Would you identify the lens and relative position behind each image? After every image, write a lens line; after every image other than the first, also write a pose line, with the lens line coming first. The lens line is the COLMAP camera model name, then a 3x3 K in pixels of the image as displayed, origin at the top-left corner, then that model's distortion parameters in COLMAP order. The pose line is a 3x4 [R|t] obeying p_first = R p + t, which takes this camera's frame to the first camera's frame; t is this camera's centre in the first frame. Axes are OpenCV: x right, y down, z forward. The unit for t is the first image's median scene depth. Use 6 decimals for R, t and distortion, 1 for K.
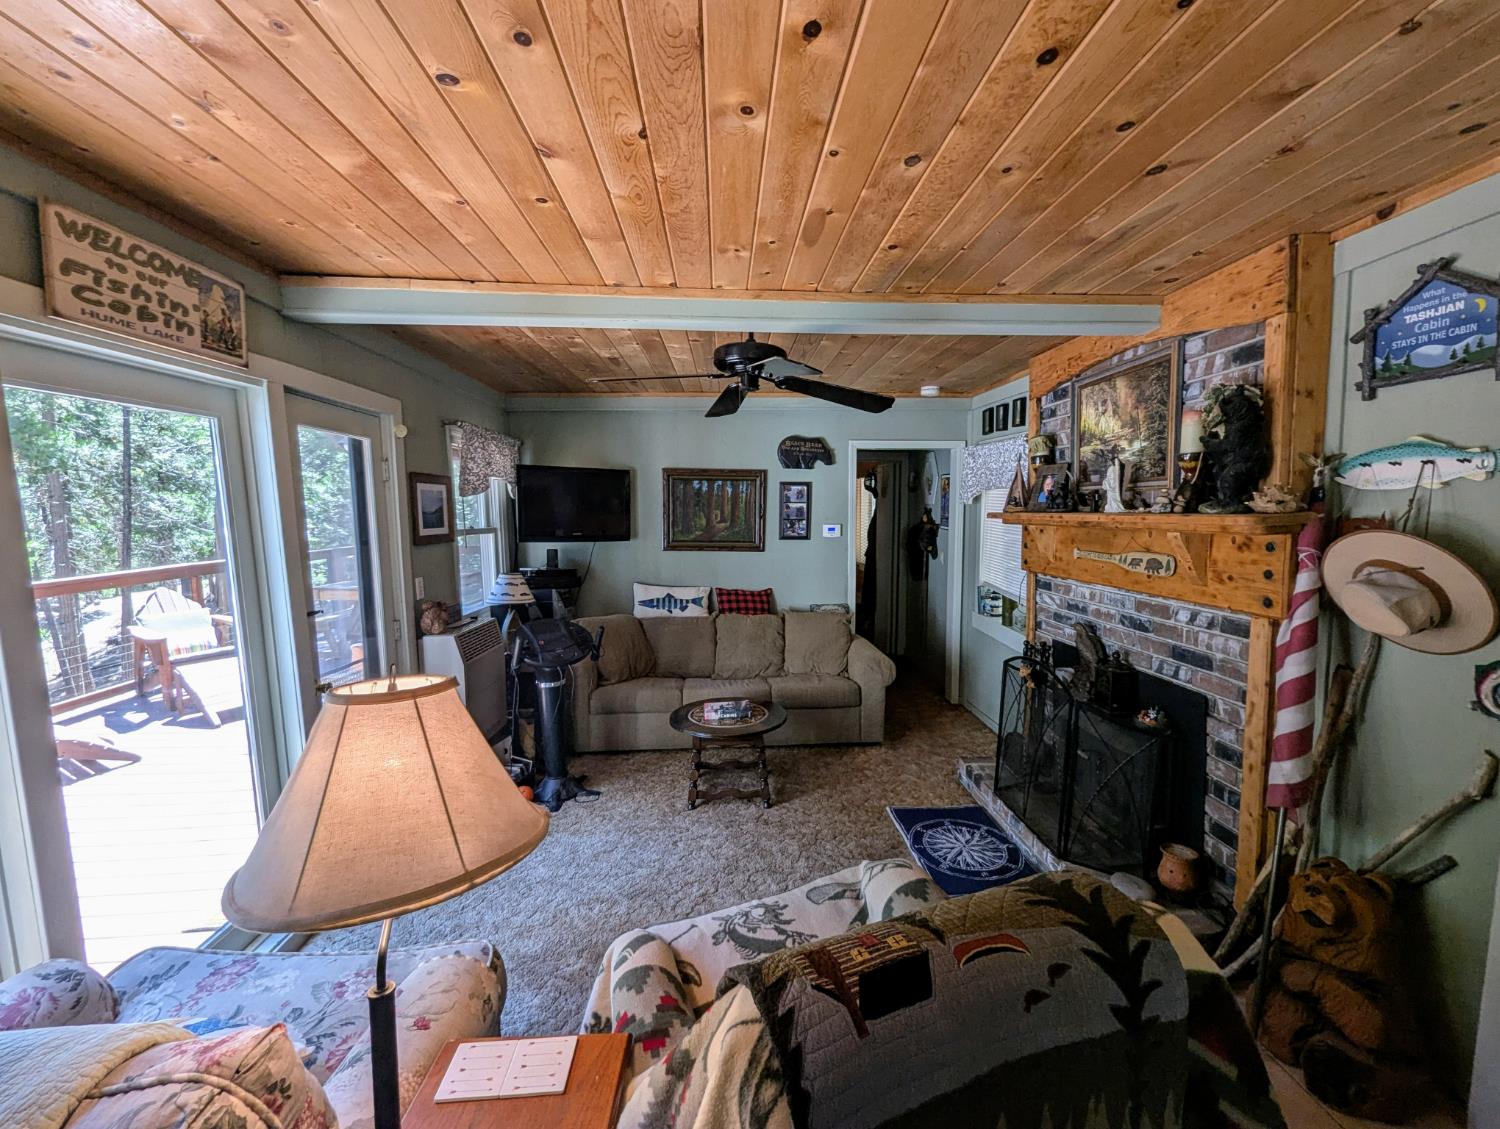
lens RADIAL K [[622.3, 0, 755.3], [0, 622.3, 574.6], [0, 0, 1]] dist [0.002774, -0.002300]
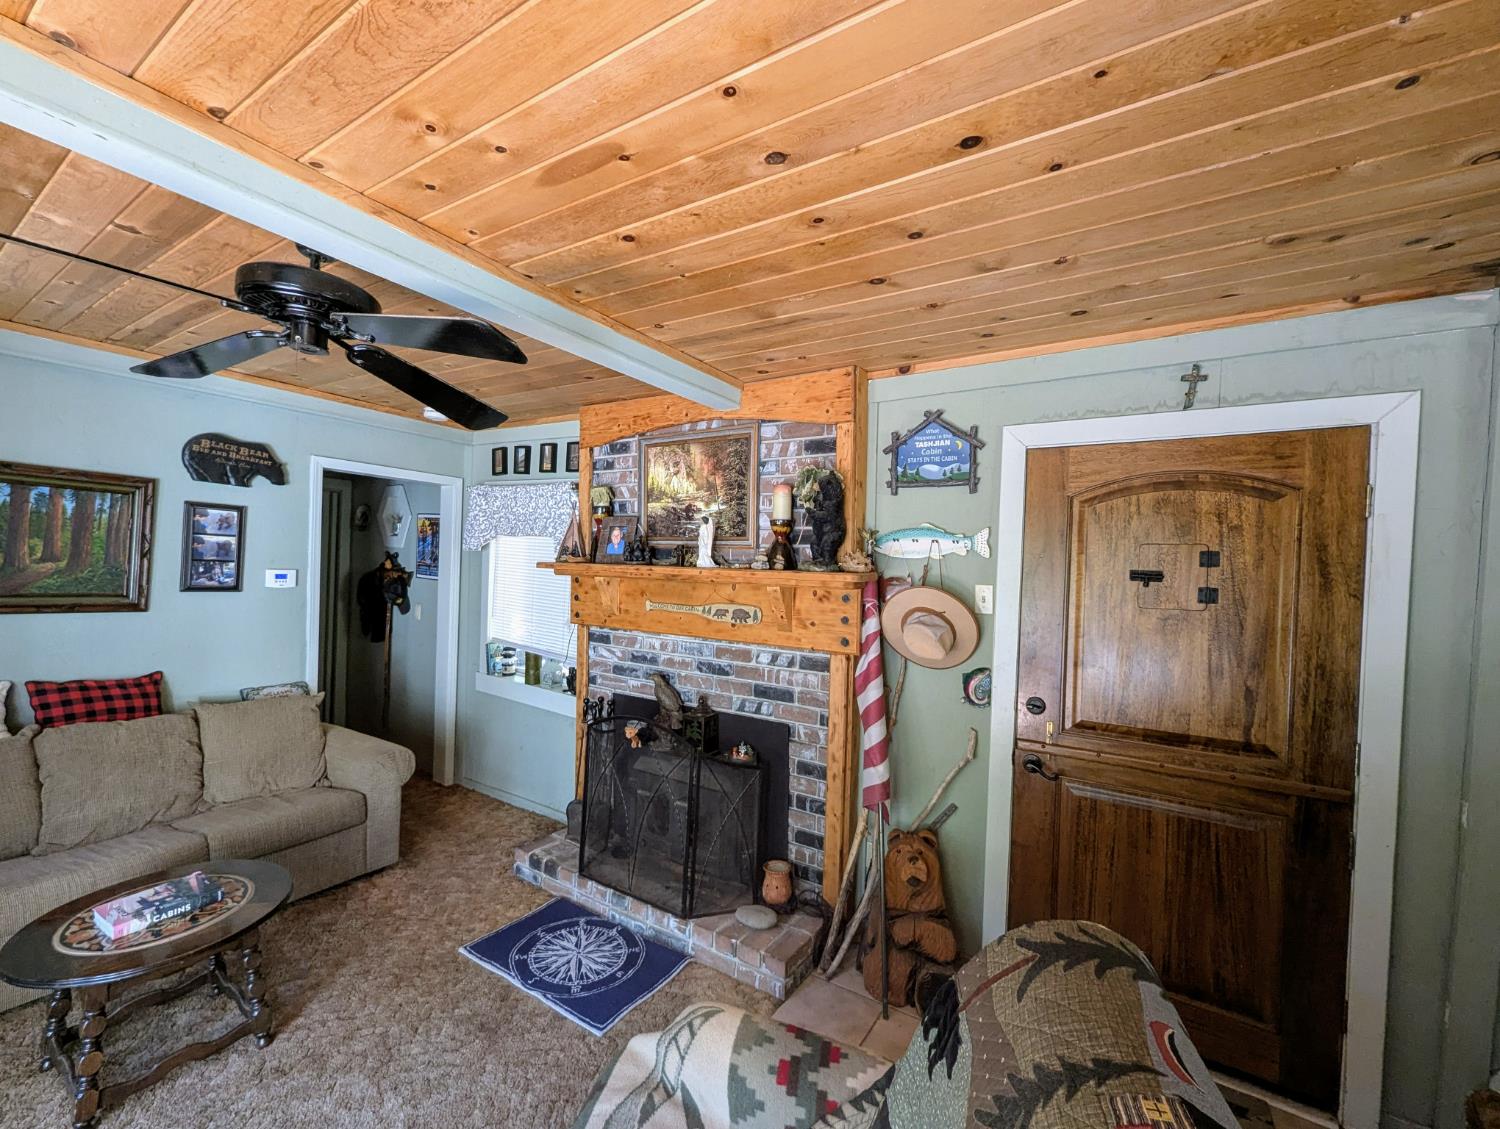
lens RADIAL K [[622.3, 0, 750.1], [0, 622.3, 575.9], [0, 0, 1]] dist [0.002774, -0.002300]
pose [[0.583912, 0.015093, 0.811676, -0.289407], [0.045552, 0.997643, -0.051321, -0.029718], [-0.810538, 0.066941, 0.581848, 0.359017]]
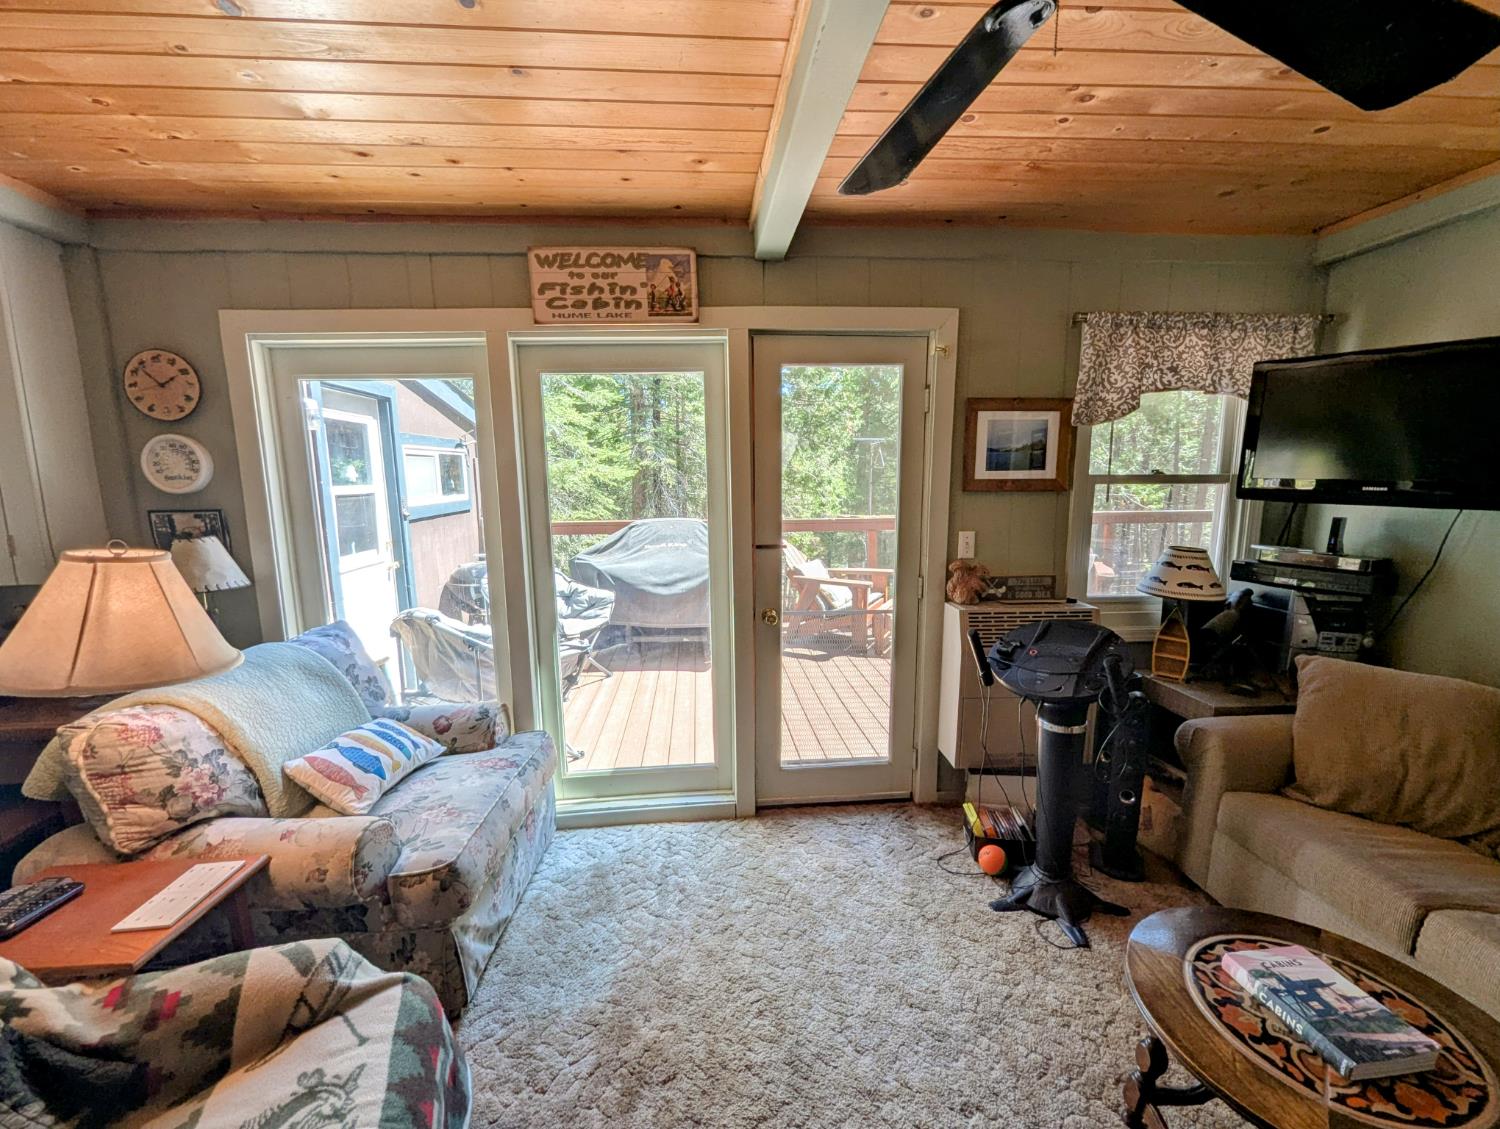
lens RADIAL K [[622.3, 0, 751.2], [0, 622.3, 577.3], [0, 0, 1]] dist [0.002774, -0.002300]
pose [[0.031532, 0.166112, -0.985603, 0.366083], [-0.095662, 0.982068, 0.162456, -0.058808], [0.994914, 0.089162, 0.046857, 0.985095]]
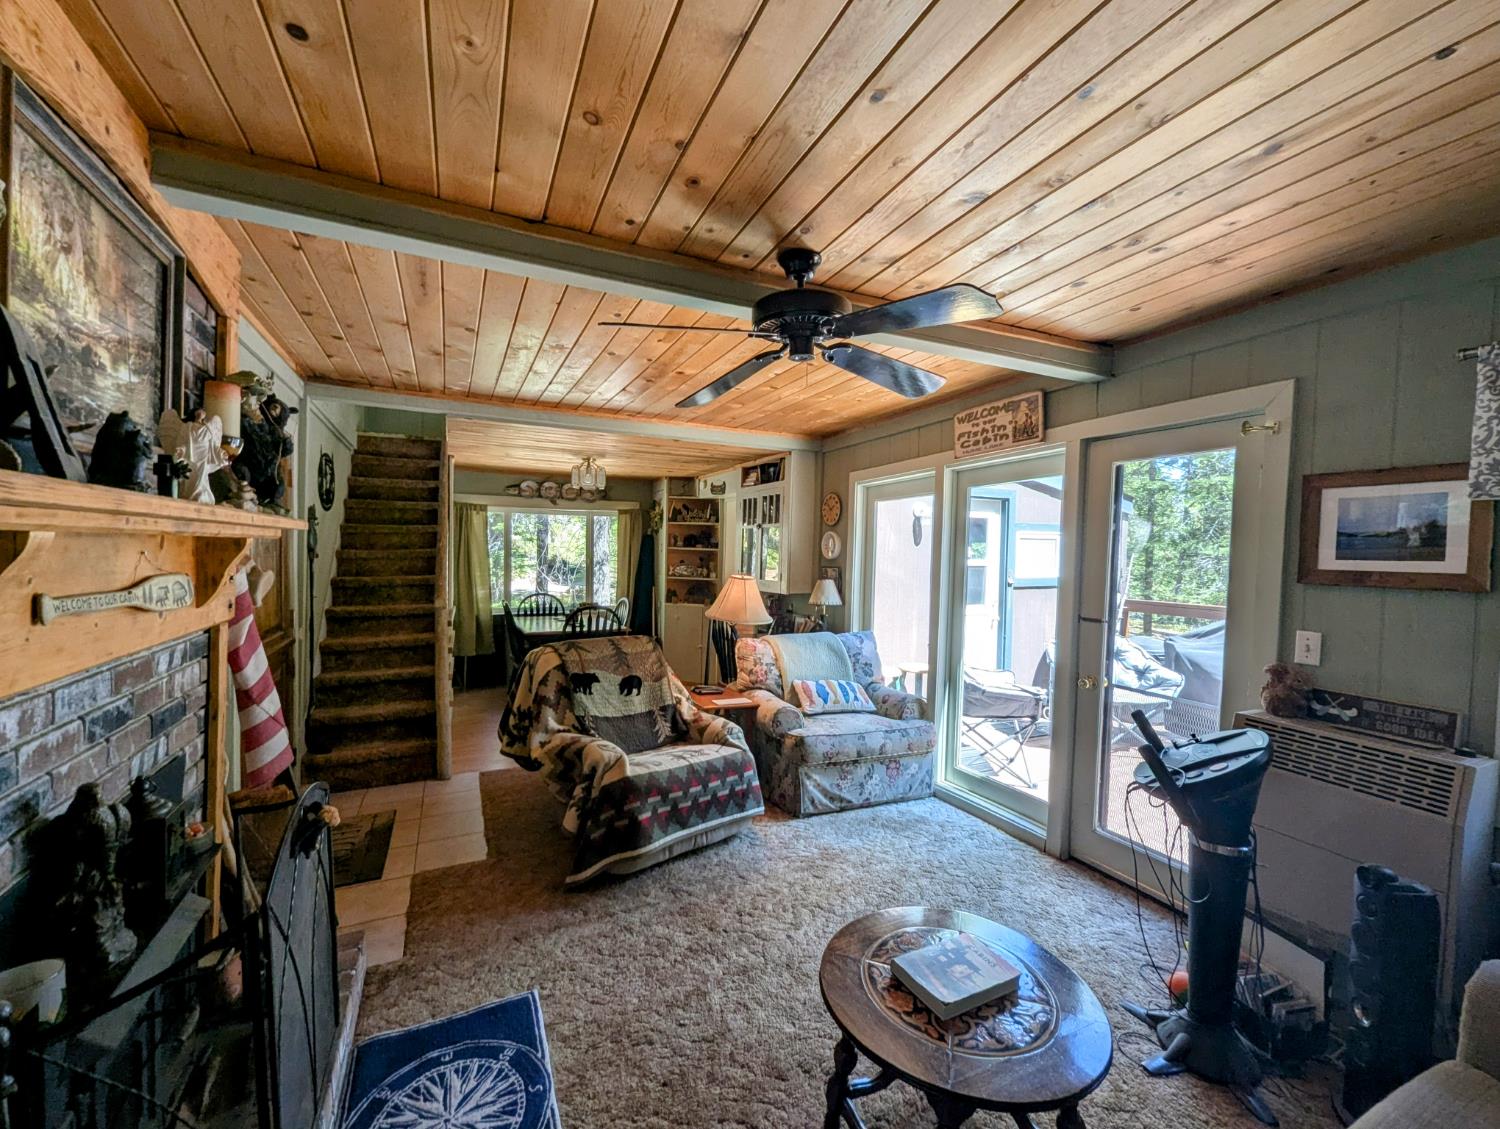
lens RADIAL K [[622.3, 0, 751.9], [0, 622.3, 575.6], [0, 0, 1]] dist [0.002774, -0.002300]
pose [[-0.925091, 0.004306, -0.379721, 0.377288], [-0.052221, 0.988993, 0.138439, -0.165023], [0.376138, 0.147898, -0.914684, 1.965413]]
